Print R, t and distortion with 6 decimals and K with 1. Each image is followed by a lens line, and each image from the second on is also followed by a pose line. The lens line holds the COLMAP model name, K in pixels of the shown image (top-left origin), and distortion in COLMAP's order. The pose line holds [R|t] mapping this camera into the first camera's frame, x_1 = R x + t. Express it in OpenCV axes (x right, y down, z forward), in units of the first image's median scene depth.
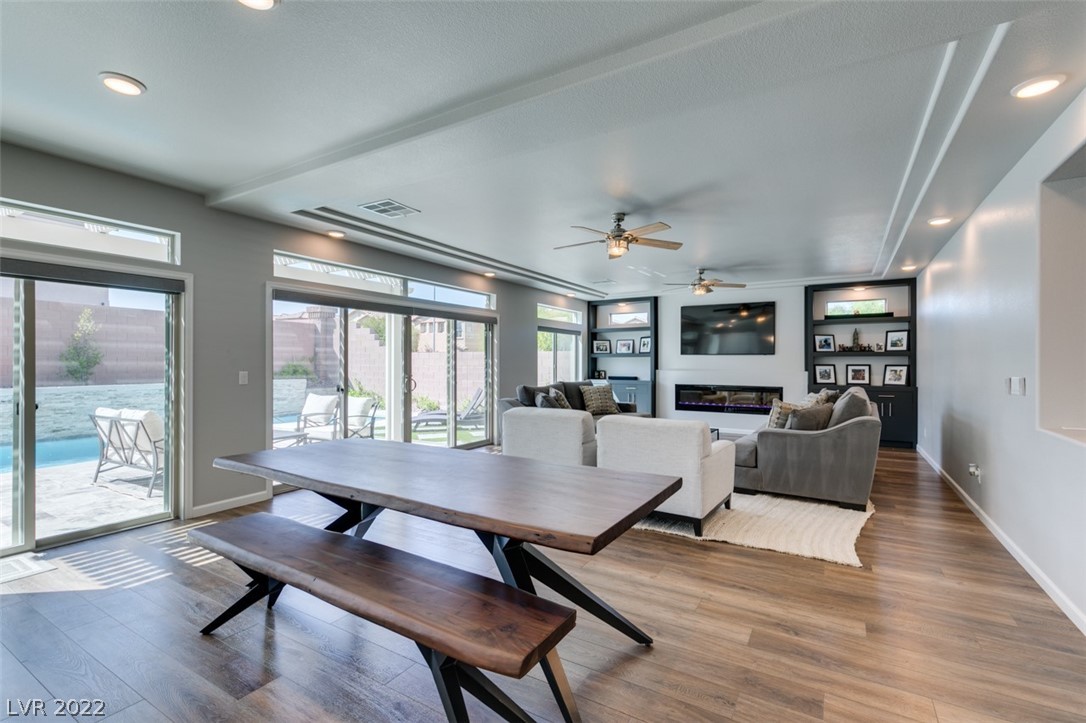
lens RADIAL K [[485.9, 0, 545.6], [0, 485.9, 364.4], [0, 0, 1]] dist [0.000684, -0.001888]
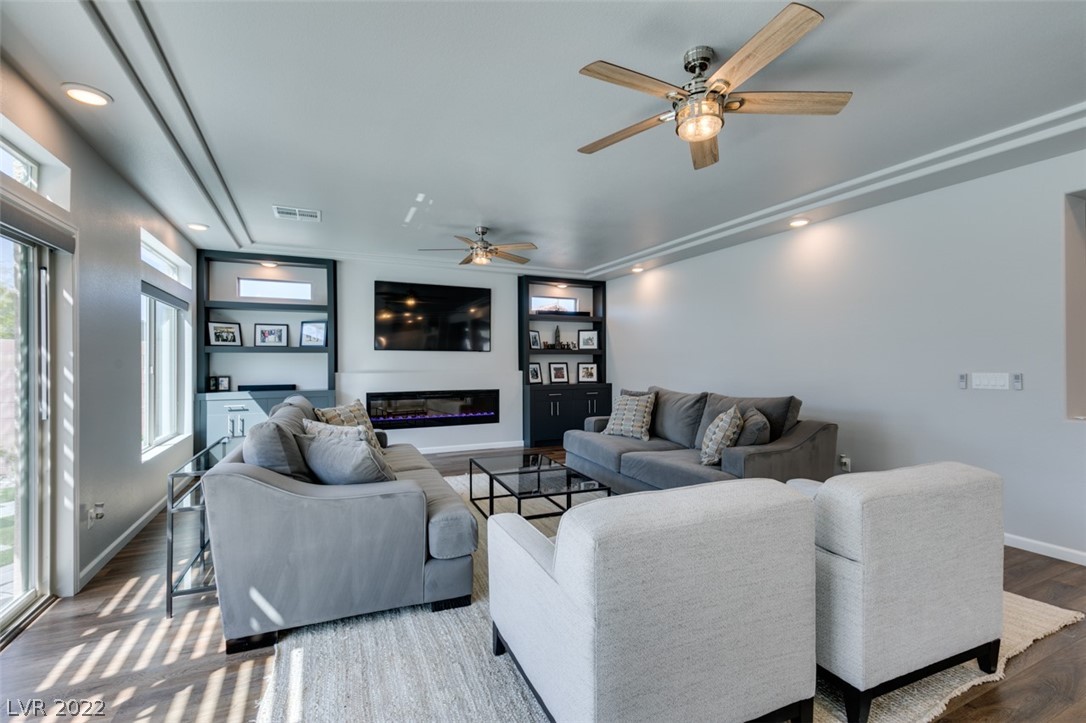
lens RADIAL K [[485.9, 0, 544.5], [0, 485.9, 360.2], [0, 0, 1]] dist [0.000684, -0.001888]
pose [[0.547072, 0.003237, 0.837079, -0.201712], [0.011458, 0.999870, -0.011355, 0.006300], [-0.837007, 0.015803, 0.546964, 0.498396]]
